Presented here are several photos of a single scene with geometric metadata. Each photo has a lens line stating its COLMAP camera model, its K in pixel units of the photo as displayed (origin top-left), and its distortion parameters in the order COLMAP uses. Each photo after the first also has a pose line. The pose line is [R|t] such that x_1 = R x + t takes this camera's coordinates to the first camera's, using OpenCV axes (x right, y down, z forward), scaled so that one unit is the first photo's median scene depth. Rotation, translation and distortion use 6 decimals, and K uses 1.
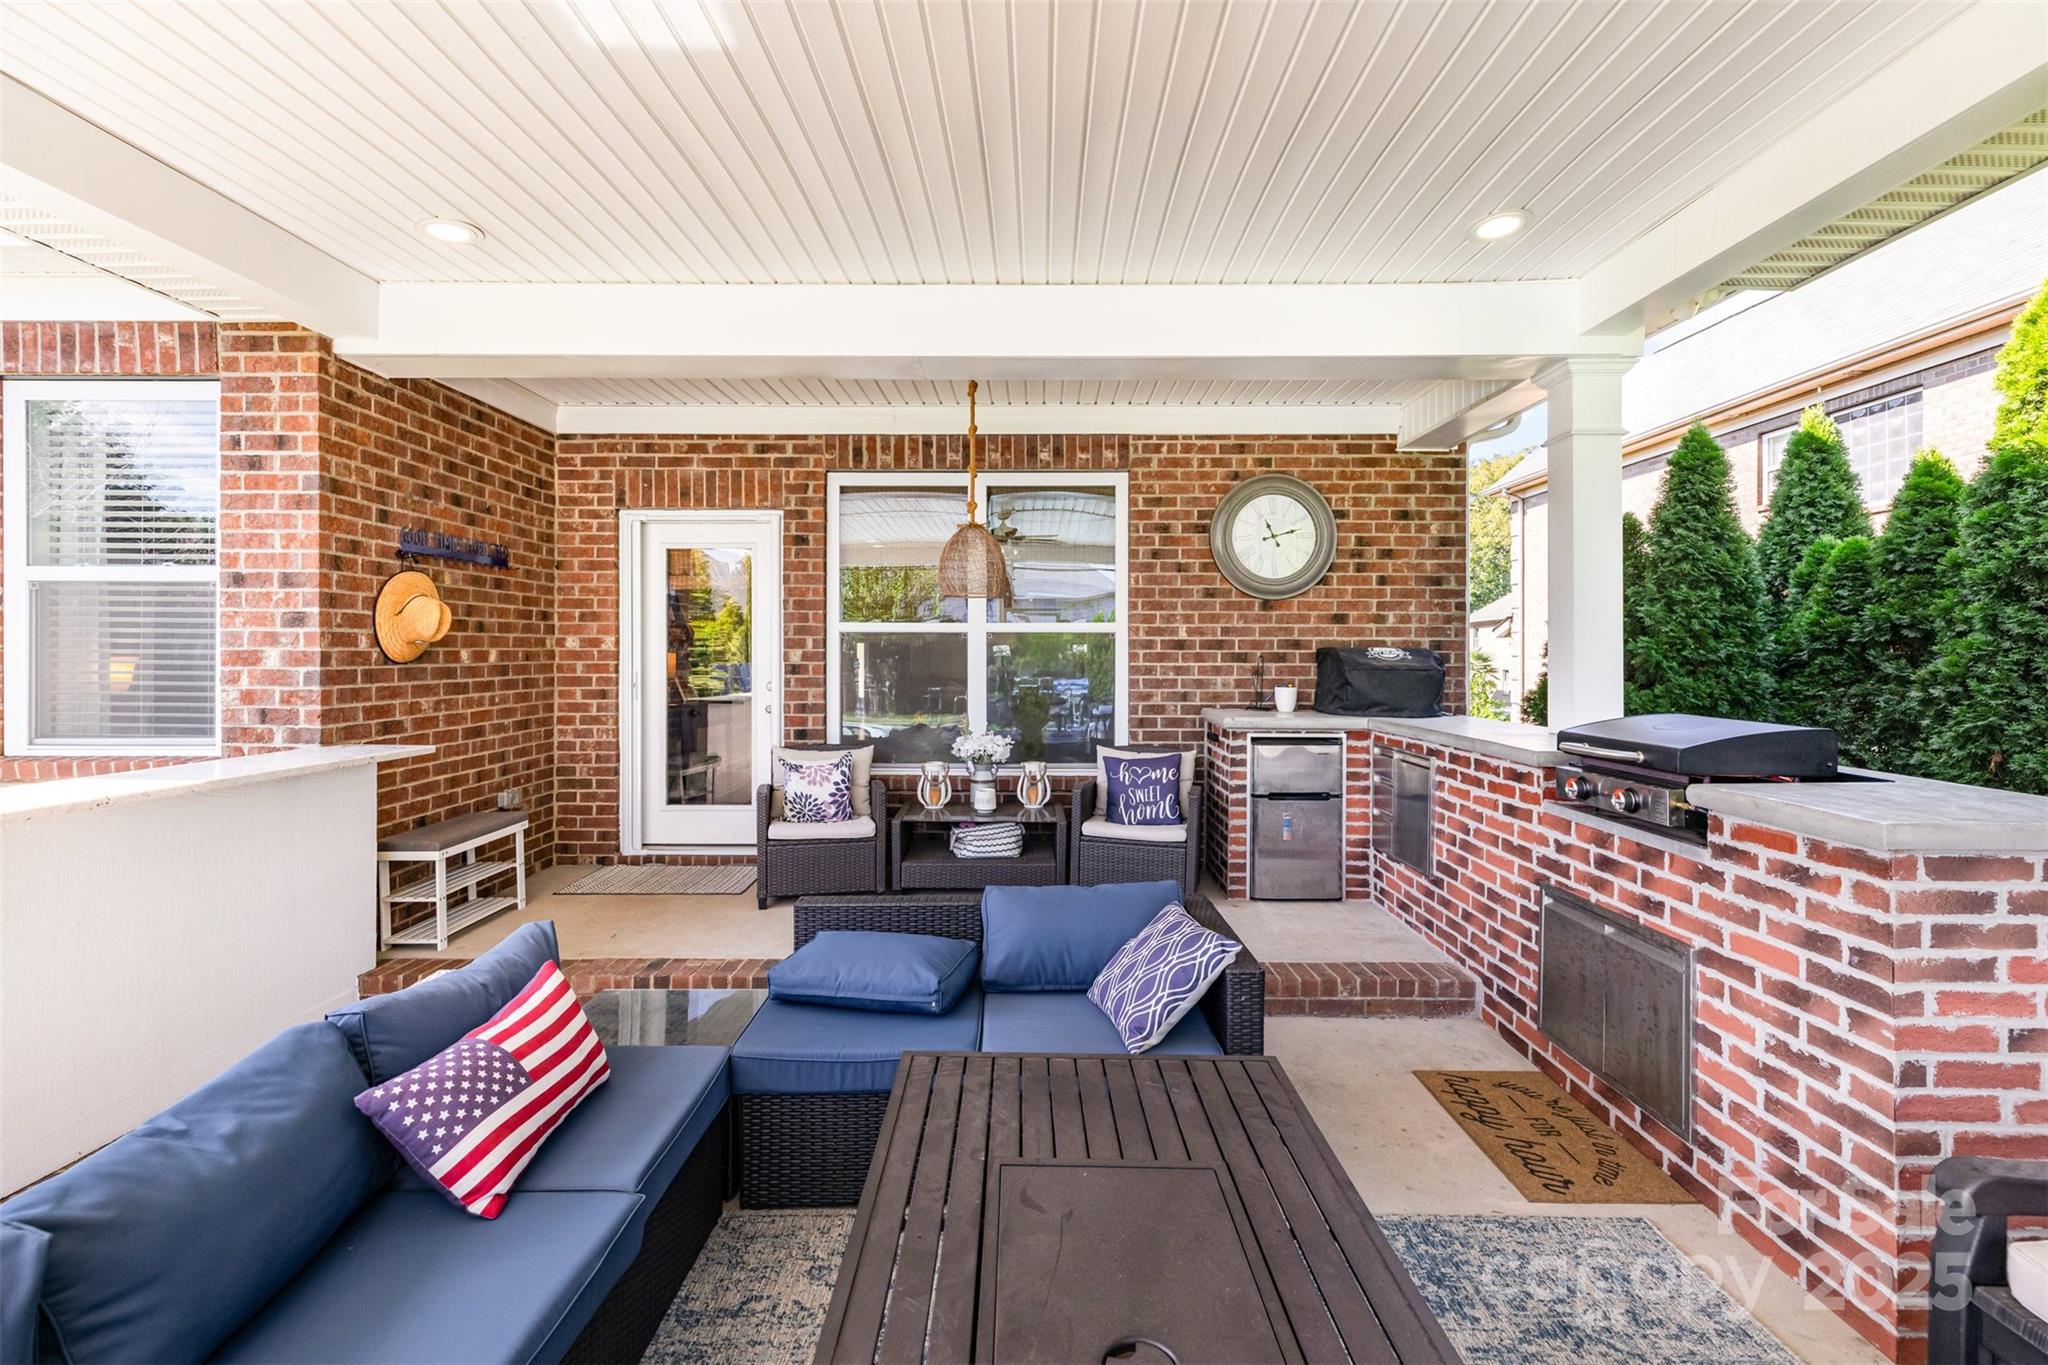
lens RADIAL K [[915.4, 0, 1027.6], [0, 915.4, 649.3], [0, 0, 1]] dist [0.003664, 0.000107]
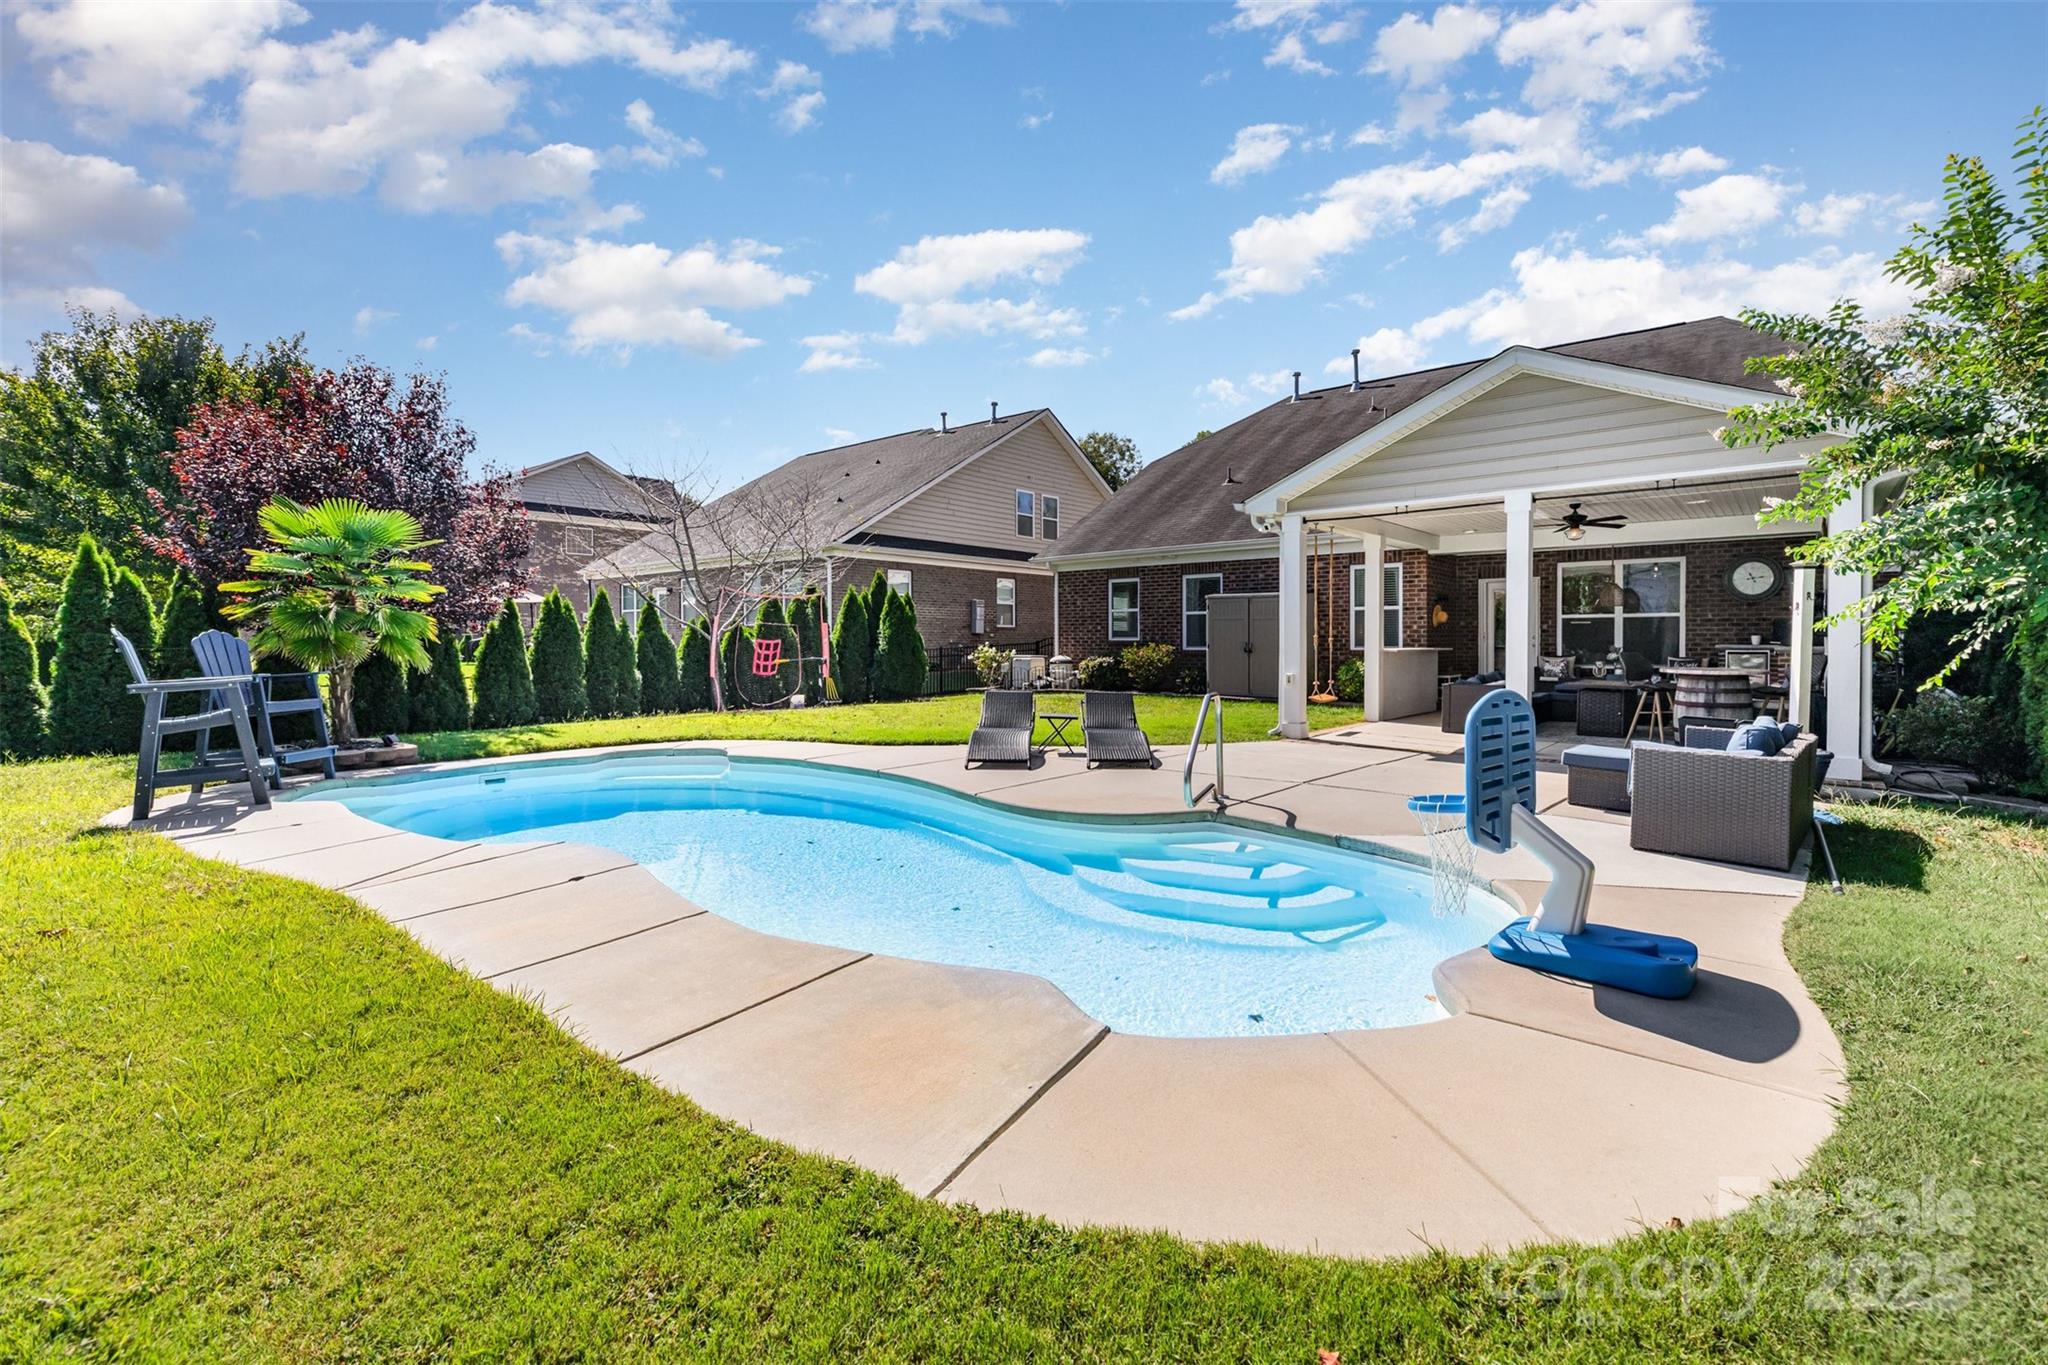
lens RADIAL K [[915.4, 0, 1027.6], [0, 915.4, 649.3], [0, 0, 1]] dist [0.003664, 0.000107]
pose [[0.764685, 0.000978, -0.644403, 0.381318], [0.003867, 0.999974, 0.006107, 0.055873], [0.644392, -0.007162, 0.764662, -2.381583]]
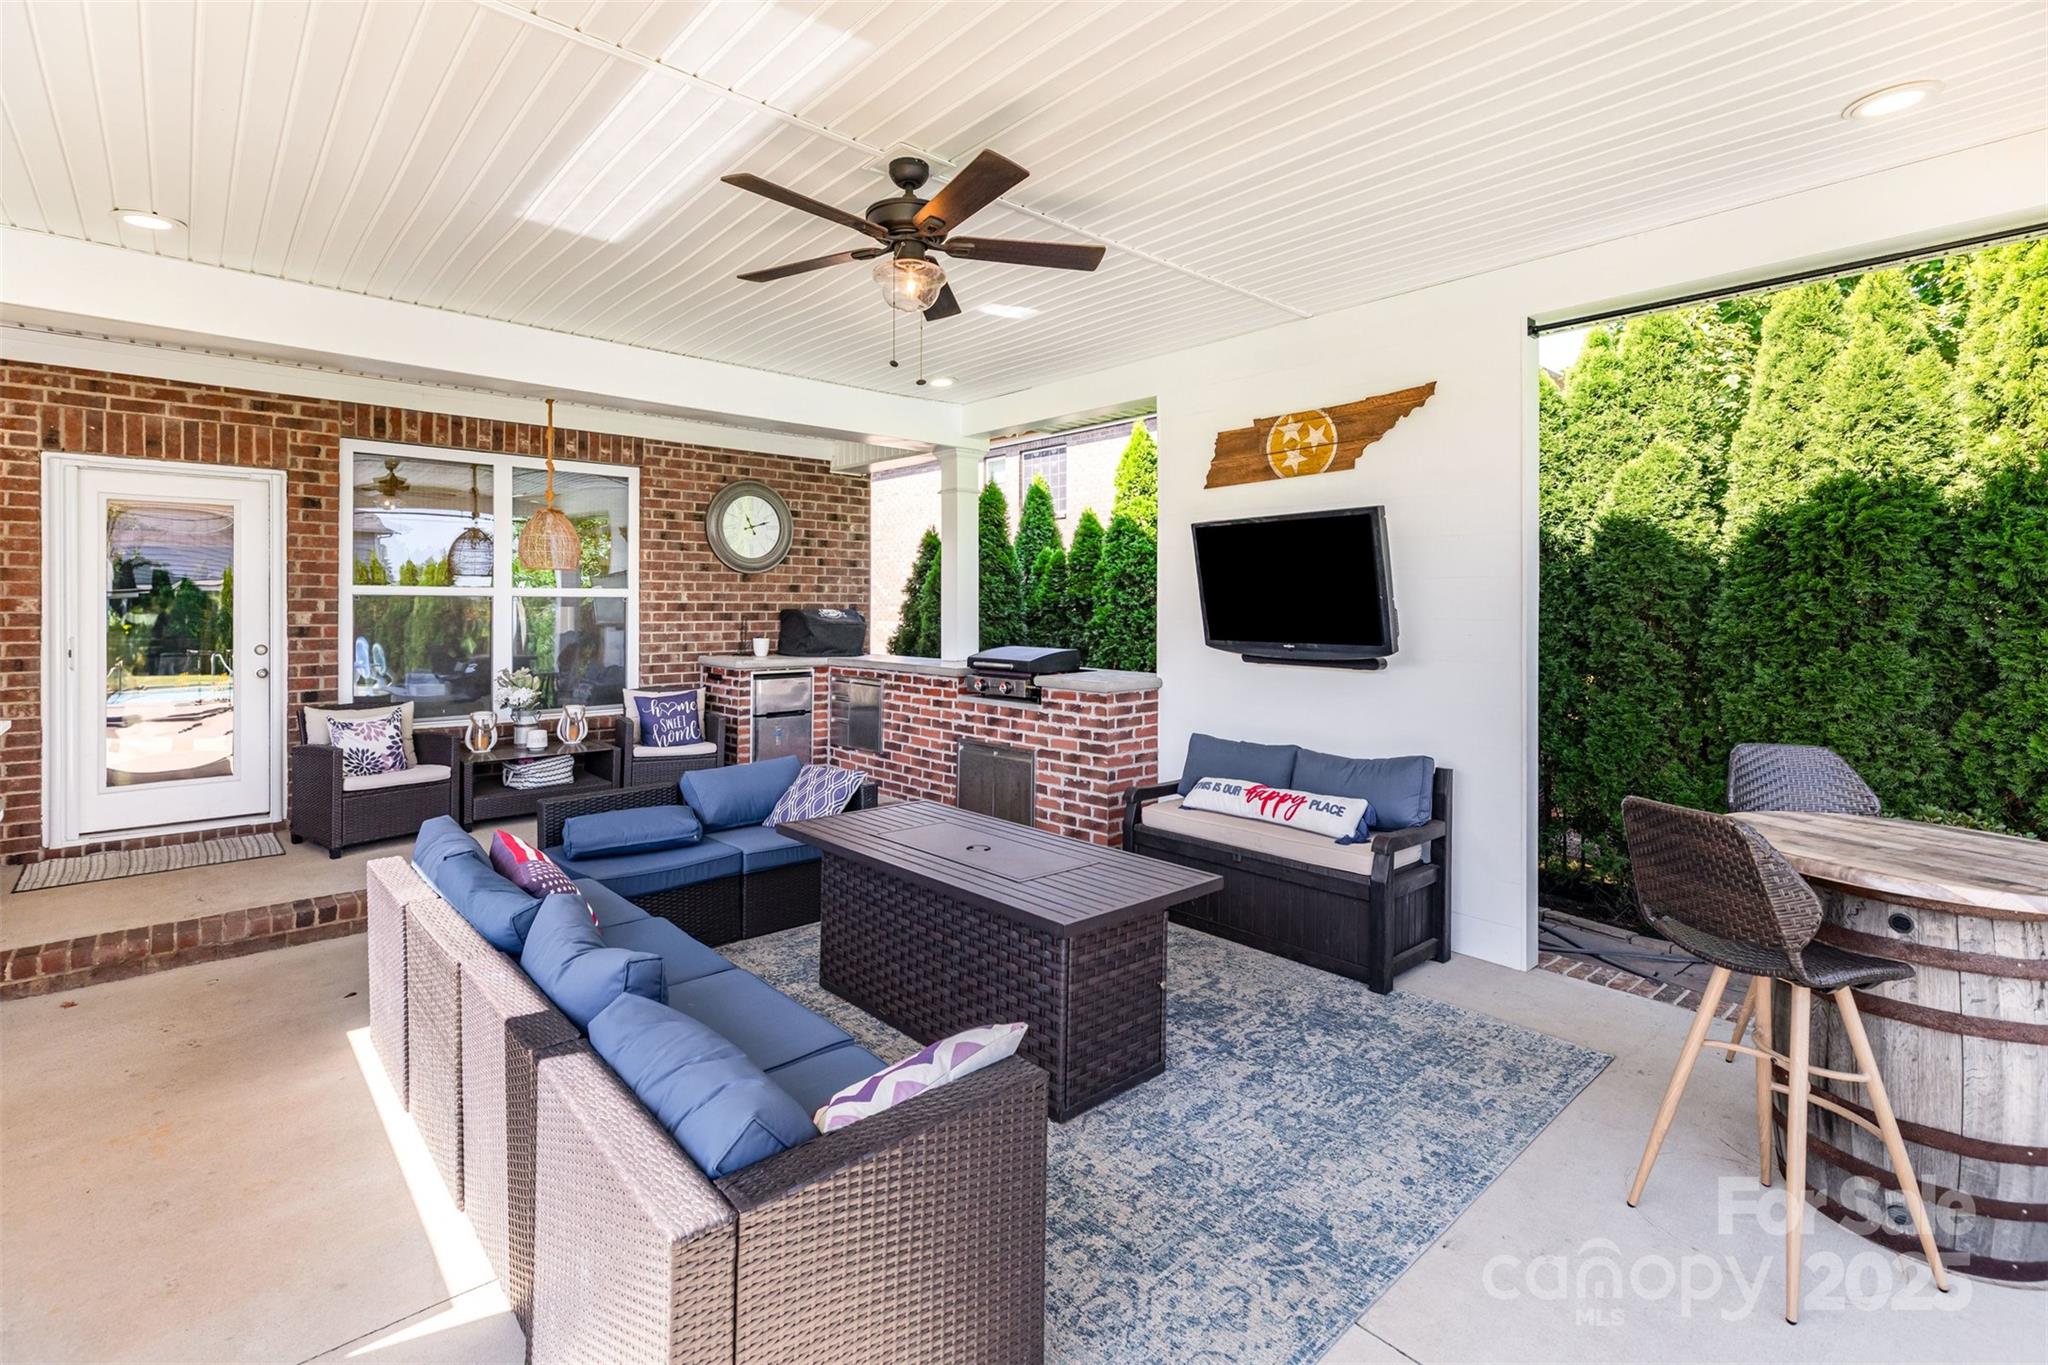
lens RADIAL K [[930.7, 0, 1024.1], [0, 930.7, 609.3], [0, 0, 1]] dist [0.000876, -0.000044]
pose [[0.729974, -0.002157, 0.683471, -0.385568], [-0.004612, 0.999957, 0.008081, -0.014996], [-0.683459, -0.009051, 0.729932, -0.286168]]
